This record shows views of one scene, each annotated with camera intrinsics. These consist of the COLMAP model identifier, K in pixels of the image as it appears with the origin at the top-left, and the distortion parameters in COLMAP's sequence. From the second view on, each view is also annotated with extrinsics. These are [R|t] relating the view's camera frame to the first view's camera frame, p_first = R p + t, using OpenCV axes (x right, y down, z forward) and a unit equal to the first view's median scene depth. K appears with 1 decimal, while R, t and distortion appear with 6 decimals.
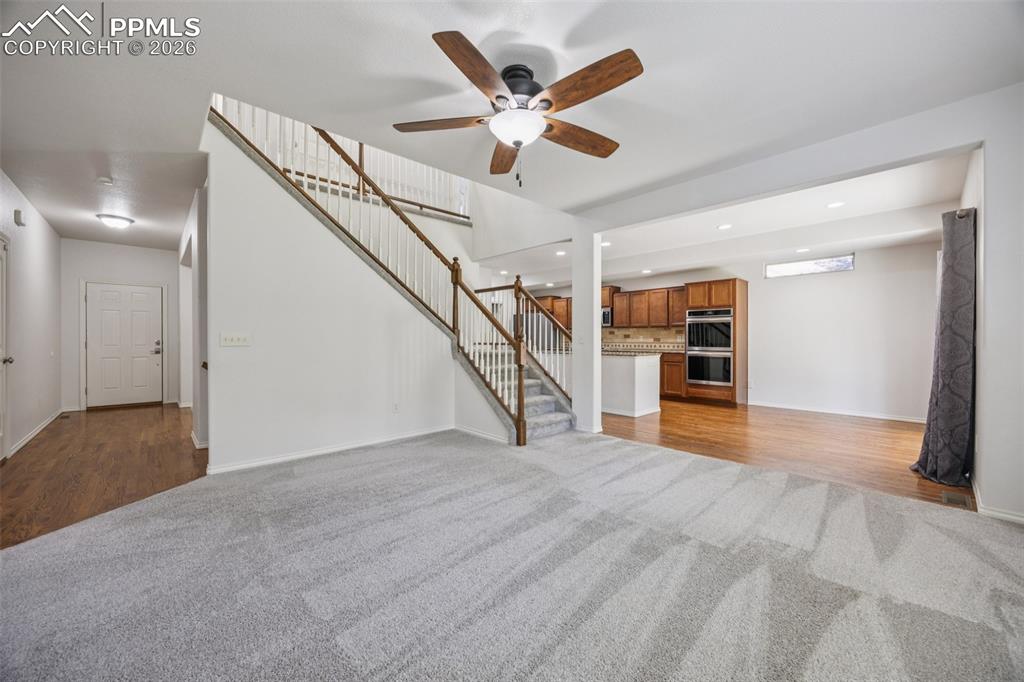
lens RADIAL K [[388.9, 0, 517.9], [0, 388.9, 338.0], [0, 0, 1]] dist [-0.007030, -0.000192]
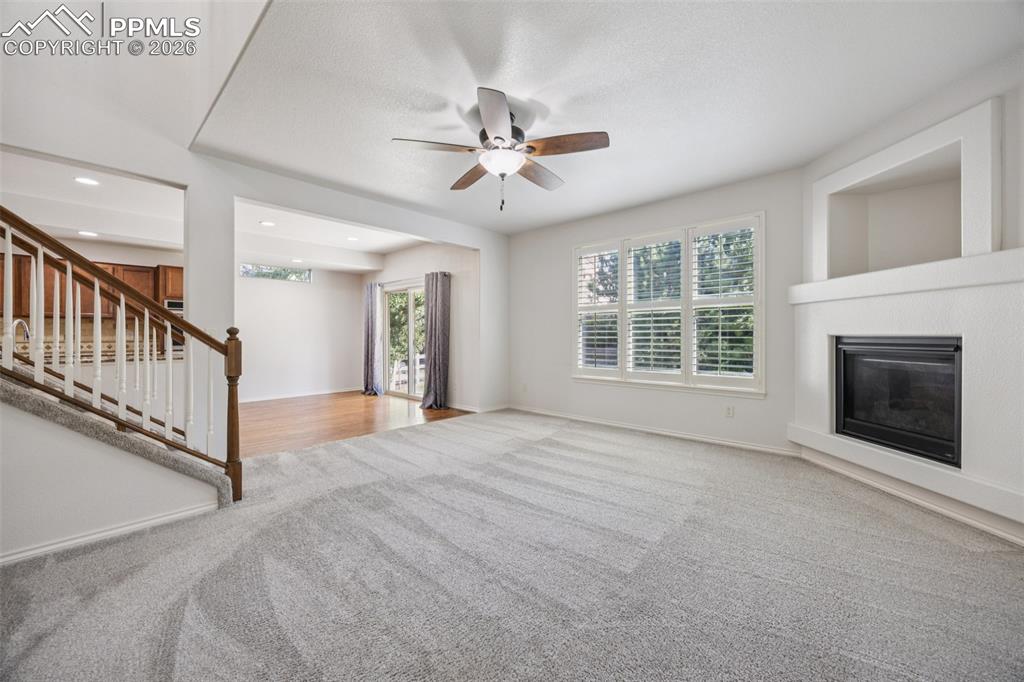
lens RADIAL K [[388.9, 0, 513.4], [0, 388.9, 338.8], [0, 0, 1]] dist [-0.007030, -0.000192]
pose [[-0.067015, -0.008186, 0.997718, -0.429980], [-0.005380, 0.999955, 0.007843, -0.001417], [-0.997737, -0.004842, -0.067056, 0.369877]]
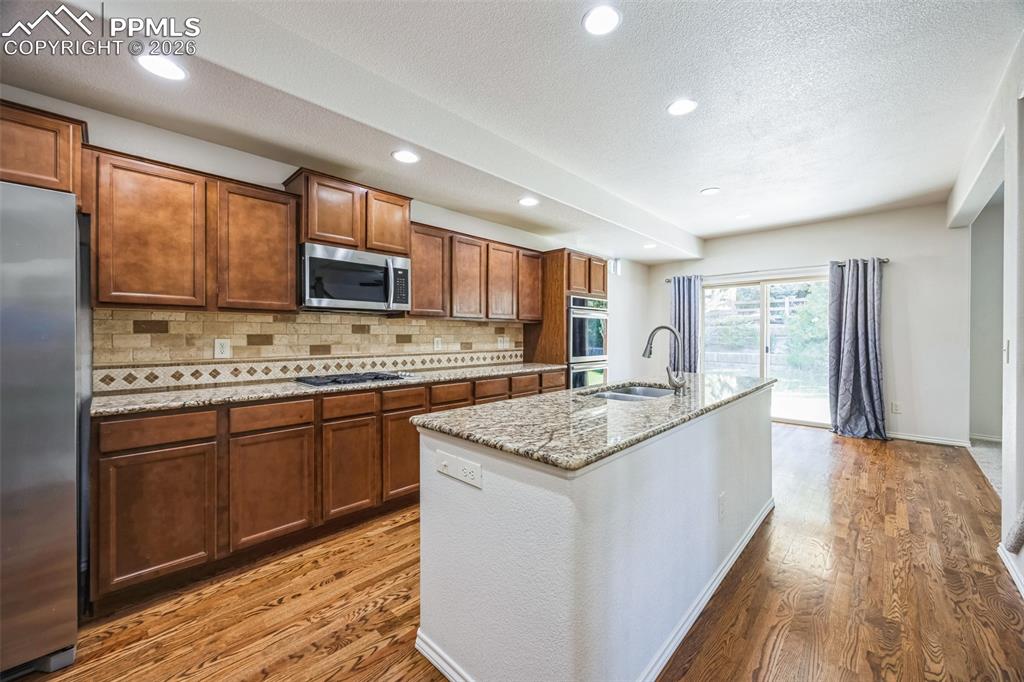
lens RADIAL K [[388.9, 0, 515.1], [0, 388.9, 337.8], [0, 0, 1]] dist [-0.007030, -0.000192]
pose [[-0.040422, -0.007607, 0.999154, -0.158810], [-0.002786, 0.999968, 0.007501, -0.011458], [-0.999179, -0.002480, -0.040442, 1.195196]]
